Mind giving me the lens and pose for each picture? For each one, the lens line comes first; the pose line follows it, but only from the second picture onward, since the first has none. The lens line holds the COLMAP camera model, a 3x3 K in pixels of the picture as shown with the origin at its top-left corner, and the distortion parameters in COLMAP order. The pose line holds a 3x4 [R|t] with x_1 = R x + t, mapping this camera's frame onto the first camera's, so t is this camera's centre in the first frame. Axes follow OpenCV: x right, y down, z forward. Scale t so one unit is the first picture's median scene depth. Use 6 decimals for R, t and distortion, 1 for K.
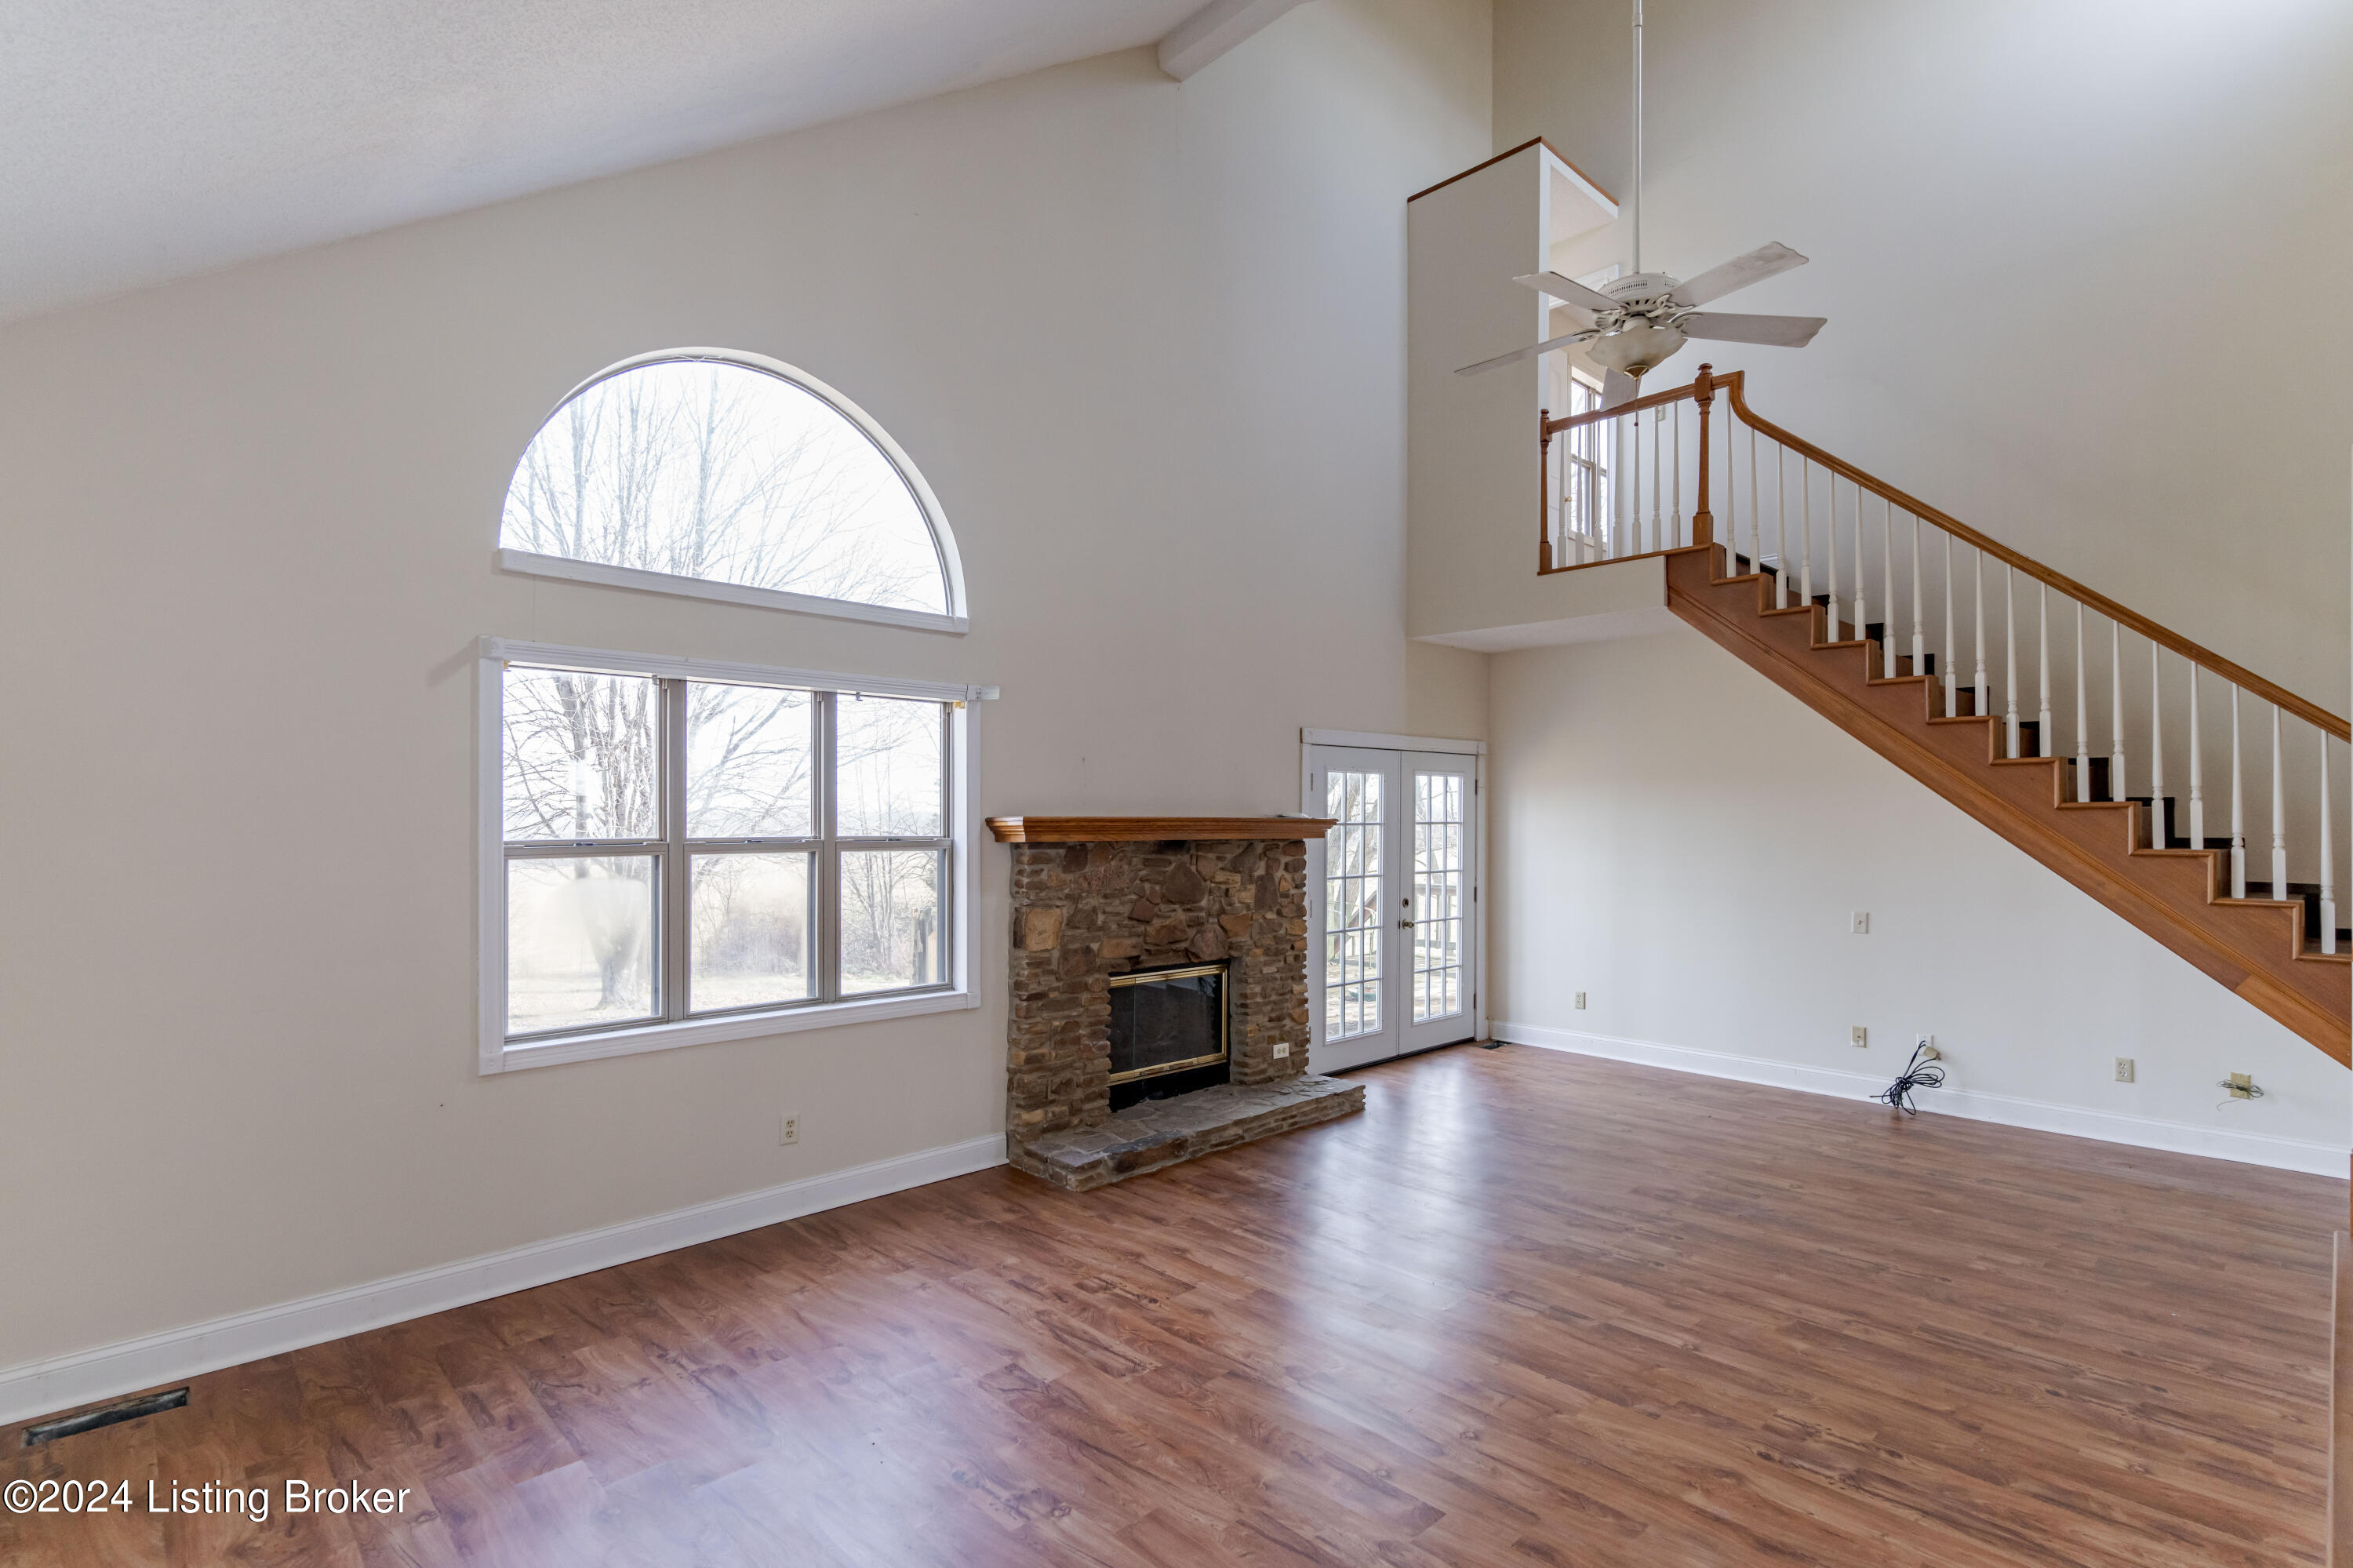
lens RADIAL K [[1141.6, 0, 1182.2], [0, 1141.6, 808.2], [0, 0, 1]] dist [0.003602, 0.001441]
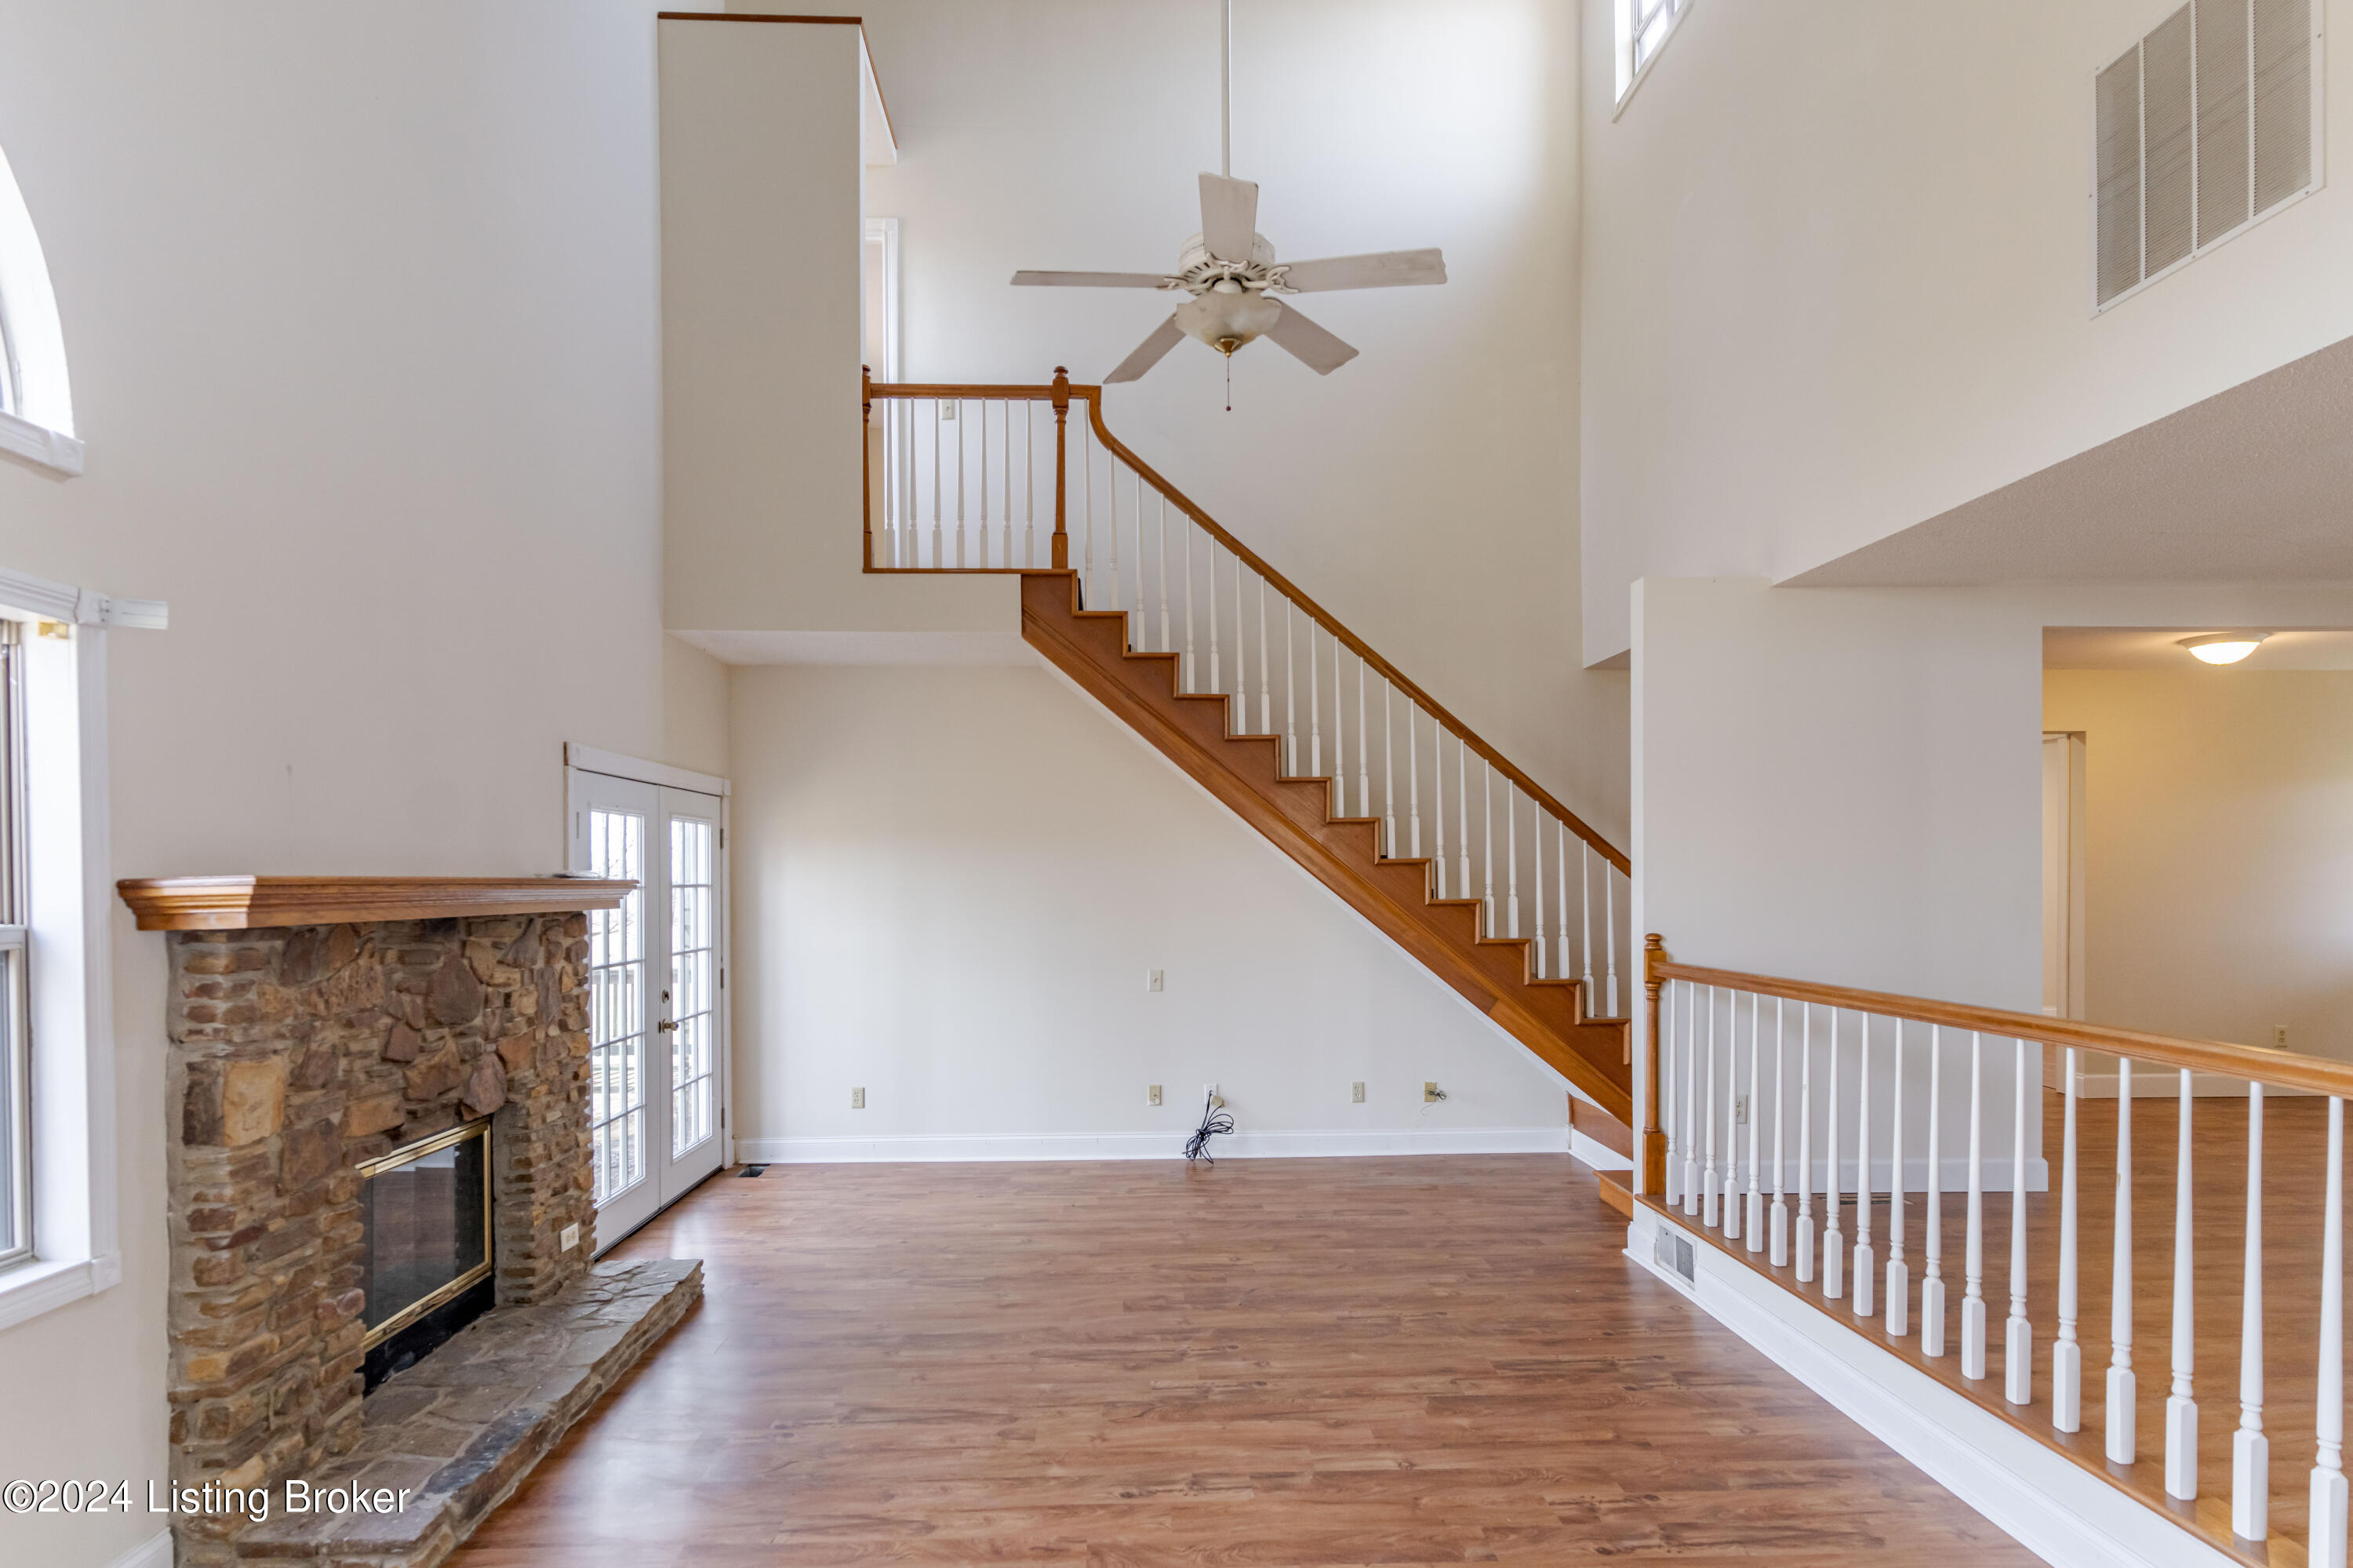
lens RADIAL K [[1268.3, 0, 1146.0], [0, 1268.3, 888.7], [0, 0, 1]] dist [0.004291, 0.002121]
pose [[0.661784, -0.012756, 0.749586, -0.270694], [0.002890, 0.999891, 0.014464, 0.005417], [-0.749689, -0.007406, 0.661749, 0.319464]]
